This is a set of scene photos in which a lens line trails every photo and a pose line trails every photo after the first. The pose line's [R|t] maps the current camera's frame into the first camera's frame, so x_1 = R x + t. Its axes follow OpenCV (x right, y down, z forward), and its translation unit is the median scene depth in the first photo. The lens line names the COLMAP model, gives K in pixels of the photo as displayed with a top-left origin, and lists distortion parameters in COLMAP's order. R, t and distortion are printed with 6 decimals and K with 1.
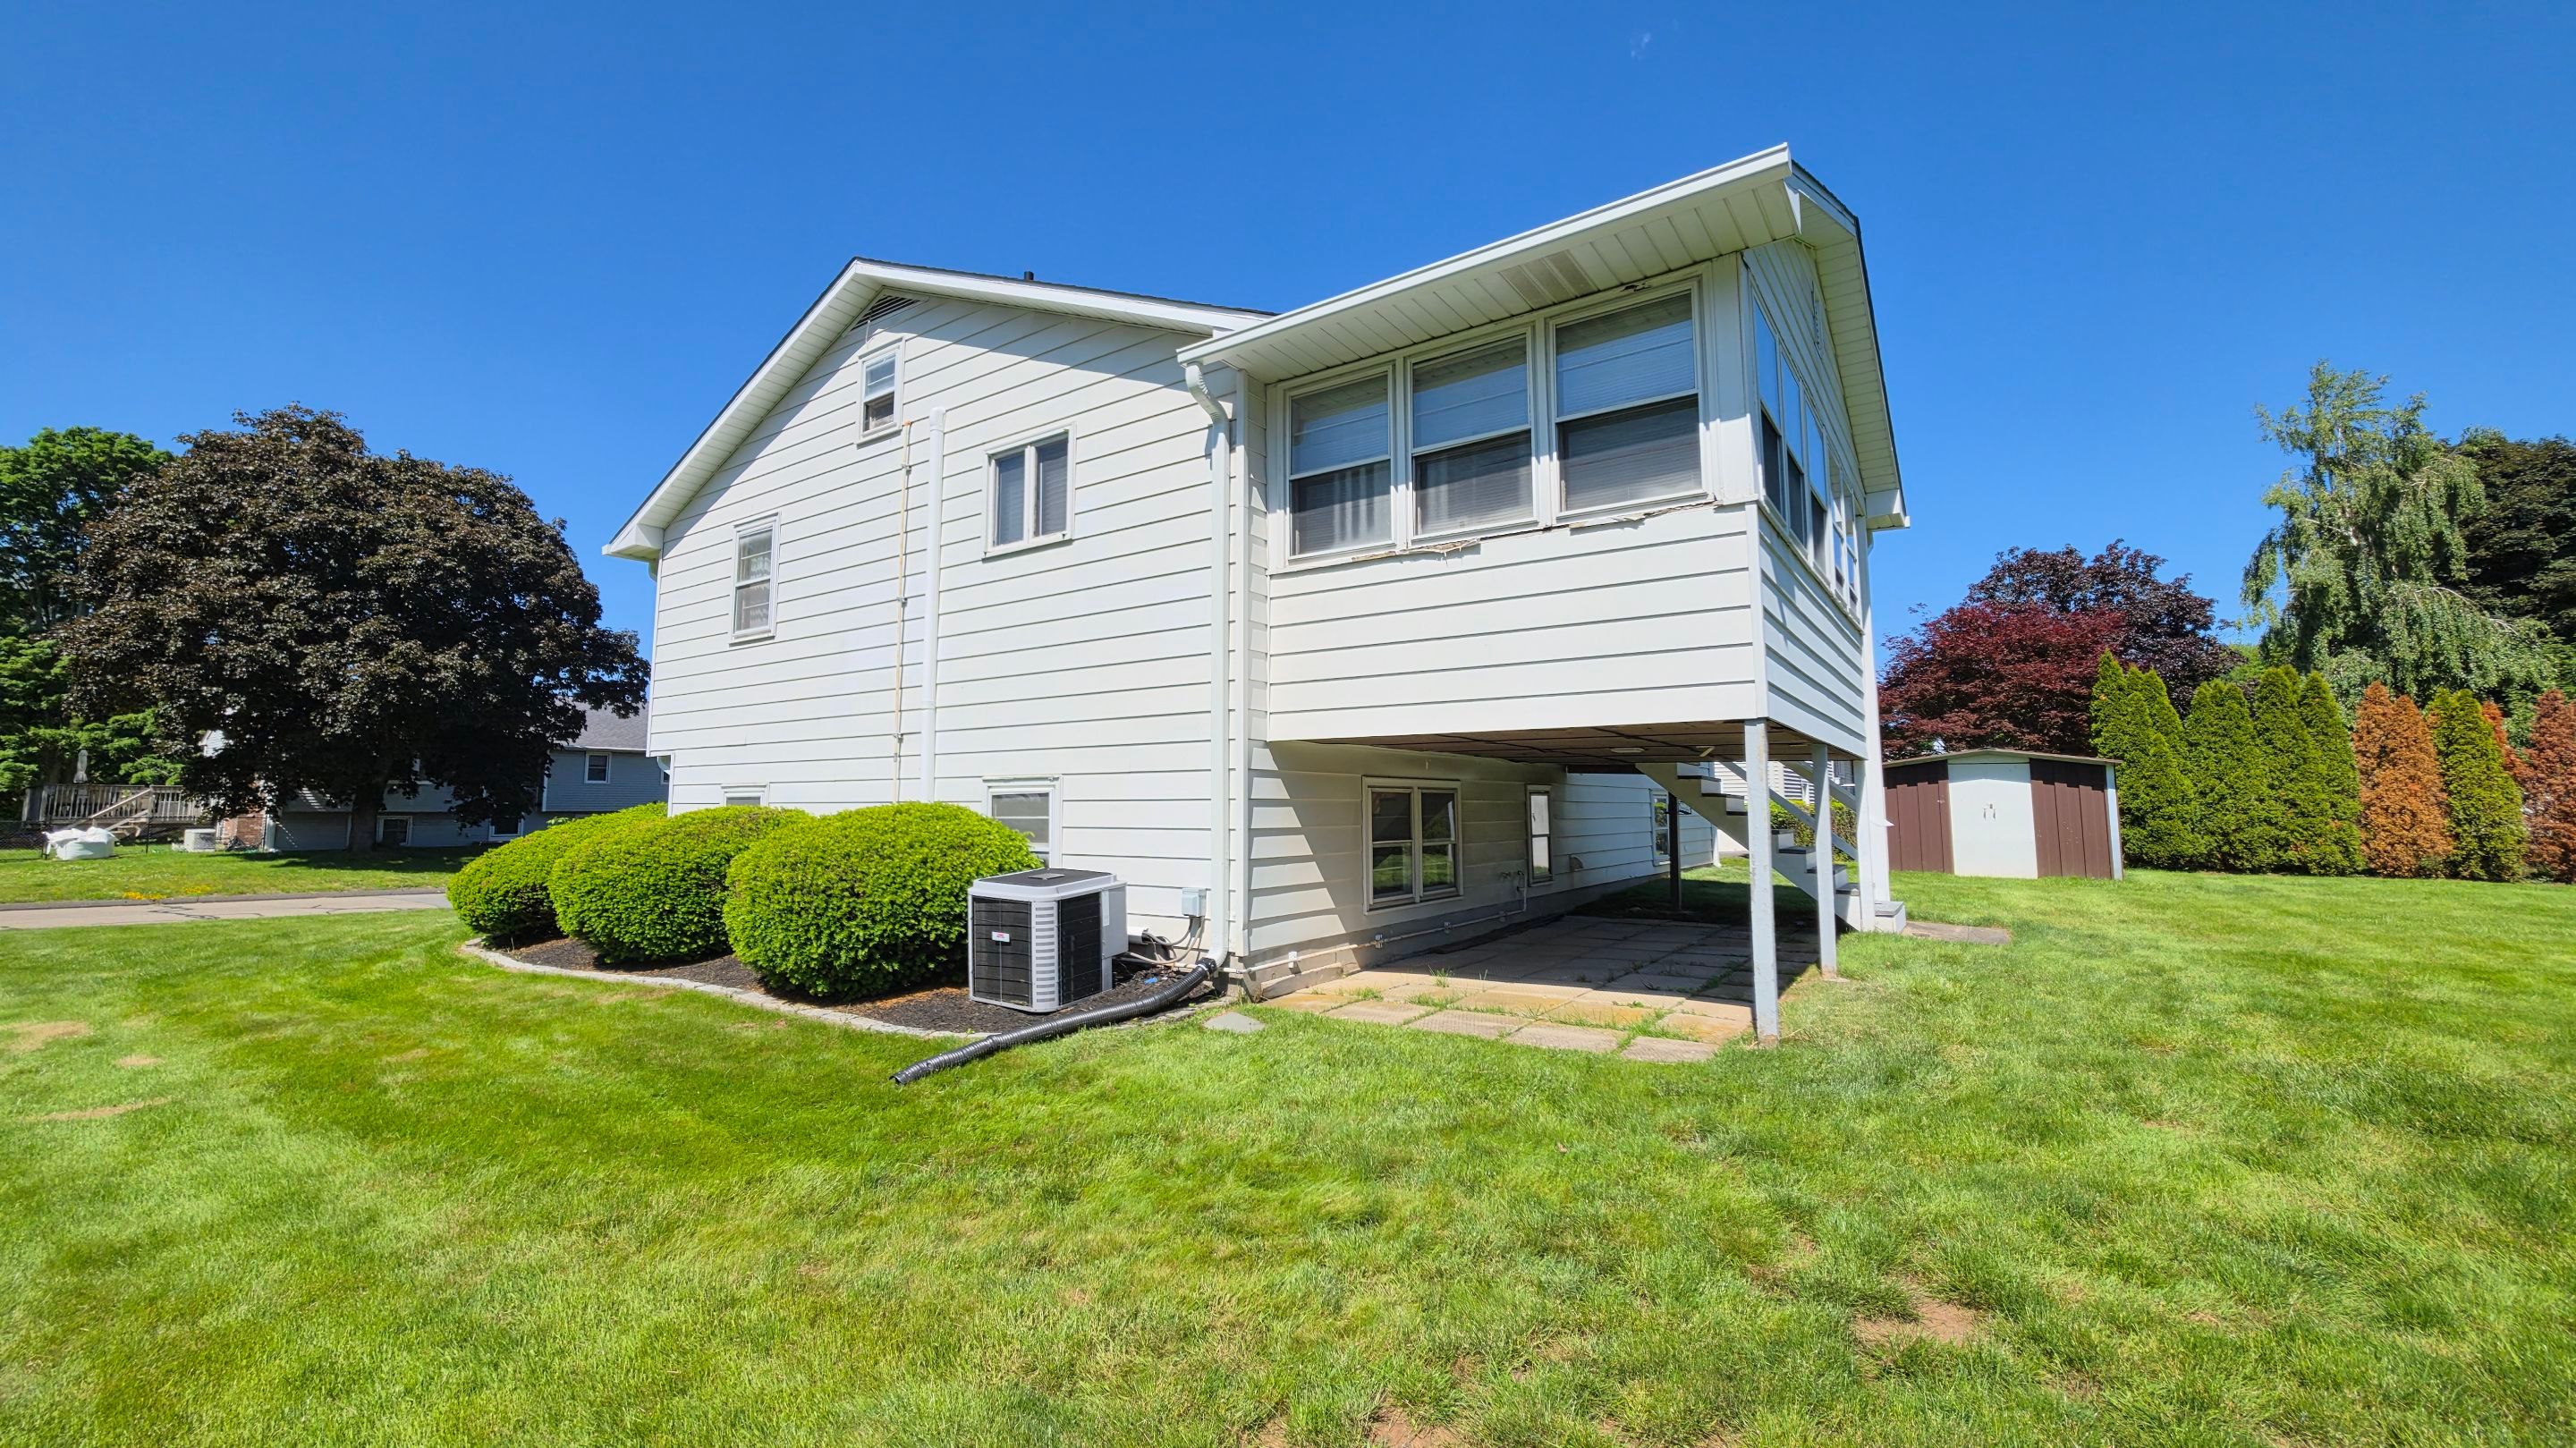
lens RADIAL K [[1094.7, 0, 1288.0], [0, 1094.7, 724.0], [0, 0, 1]] dist [0.000362, -0.000122]
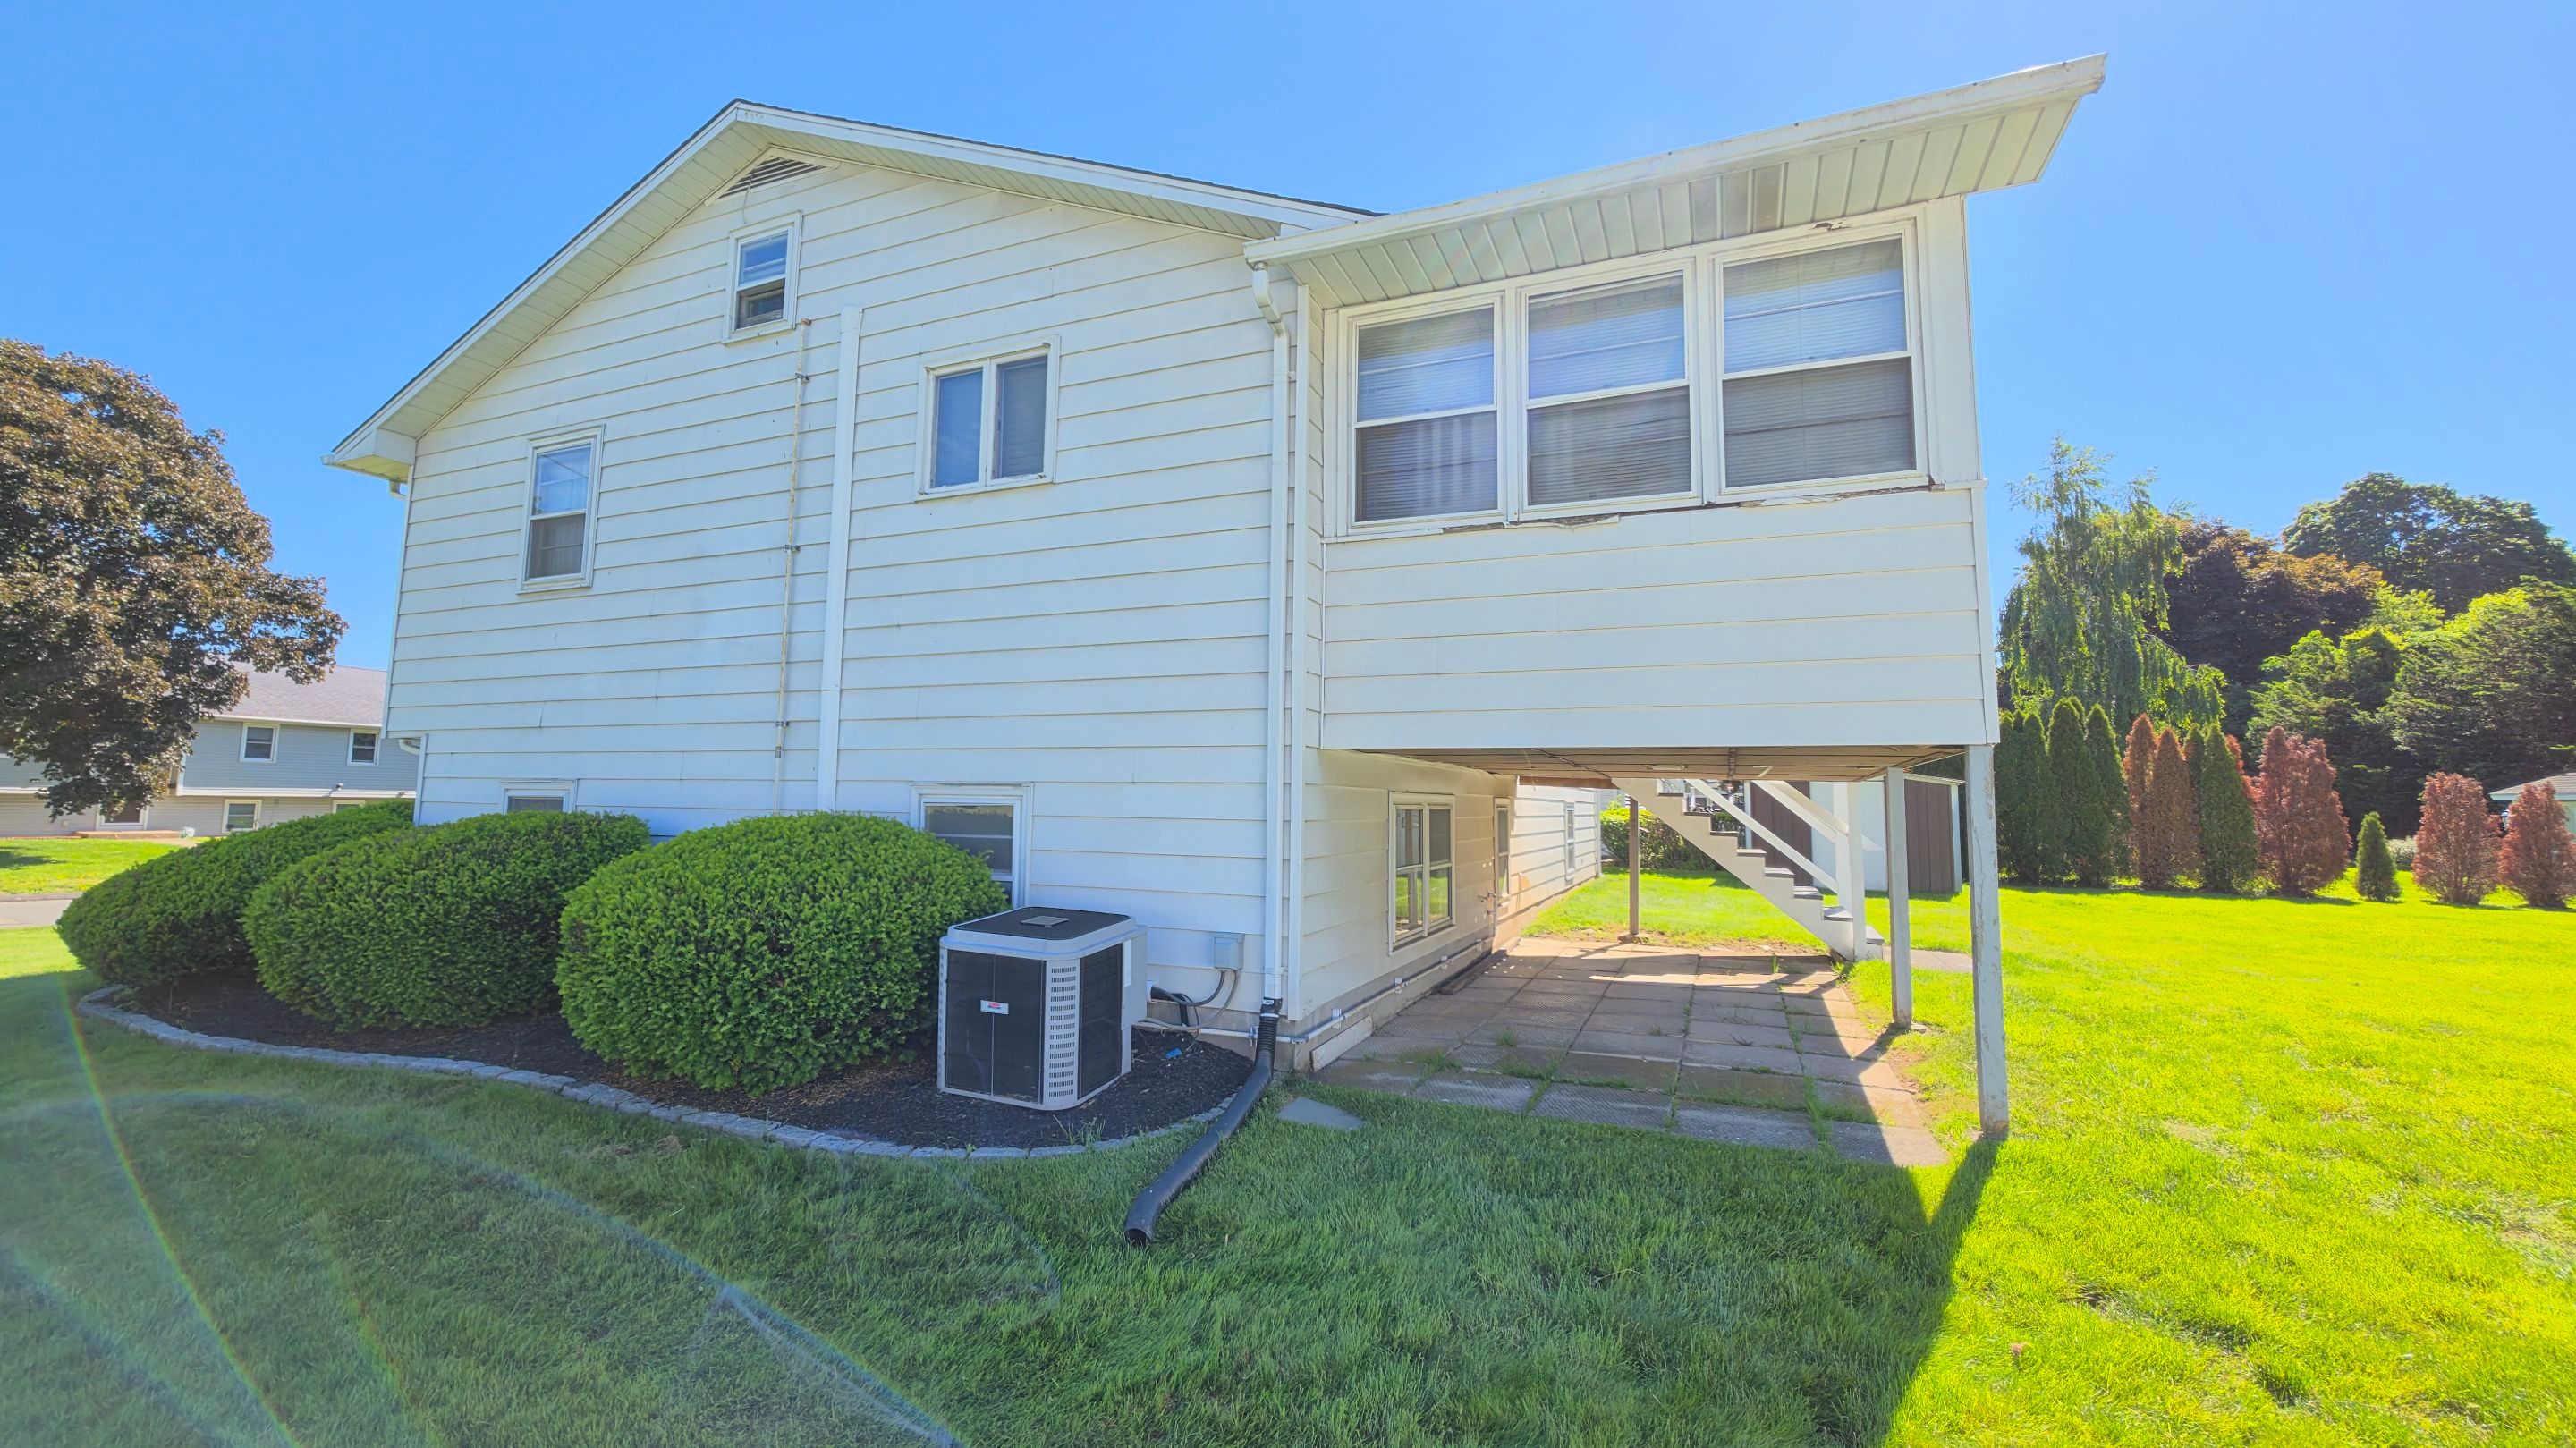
lens RADIAL K [[1094.7, 0, 1288.0], [0, 1094.7, 724.0], [0, 0, 1]] dist [0.000362, -0.000122]
pose [[0.978944, 0.032841, 0.201469, -0.173808], [-0.033664, 0.999433, 0.000659, -0.002747], [-0.201333, -0.007427, 0.979495, 0.185857]]
